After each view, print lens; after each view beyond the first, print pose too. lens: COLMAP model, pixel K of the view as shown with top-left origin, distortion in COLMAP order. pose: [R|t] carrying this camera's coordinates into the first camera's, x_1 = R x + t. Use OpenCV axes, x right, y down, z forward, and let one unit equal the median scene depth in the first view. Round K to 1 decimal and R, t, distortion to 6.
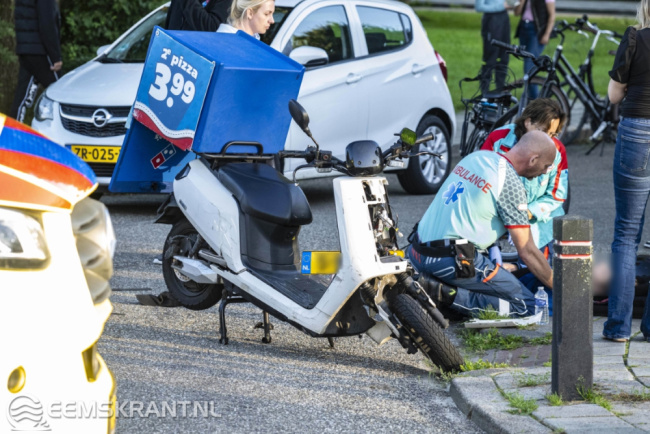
lens RADIAL K [[3343.5, 0, 324.8], [0, 3343.5, 216.8], [0, 0, 1]] dist [-0.040753, 0.000000]
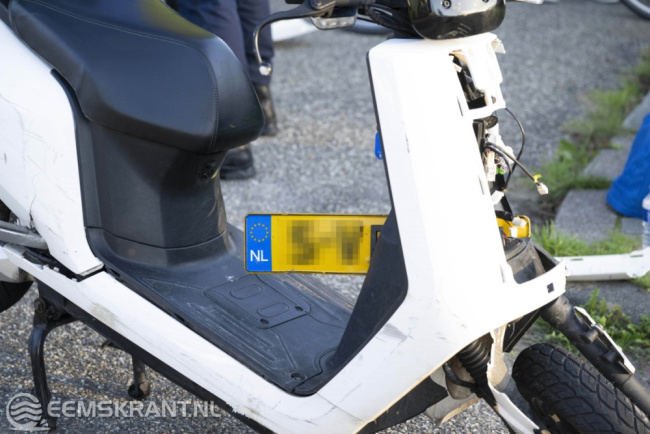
lens RADIAL K [[1895.1, 0, 325.4], [0, 1895.1, 216.7], [0, 0, 1]] dist [-0.489977, 0.000000]
pose [[0.976852, -0.068026, 0.202811, -0.042617], [0.023002, 0.975995, 0.216576, -0.036790], [-0.212675, -0.206898, 0.954967, 0.800748]]
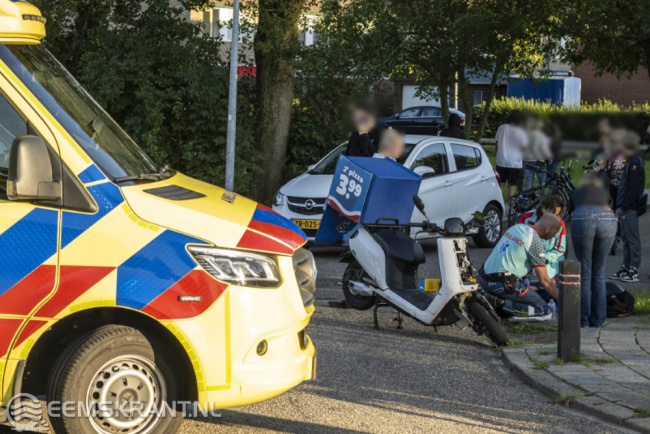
lens RADIAL K [[1543.9, 0, 324.1], [0, 1543.9, 218.5], [0, 0, 1]] dist [-0.077157, 0.000000]
pose [[0.997762, 0.006569, -0.066538, -0.003070], [-0.008489, 0.999555, -0.028611, 0.002181], [0.066320, 0.029112, 0.997374, 0.159574]]
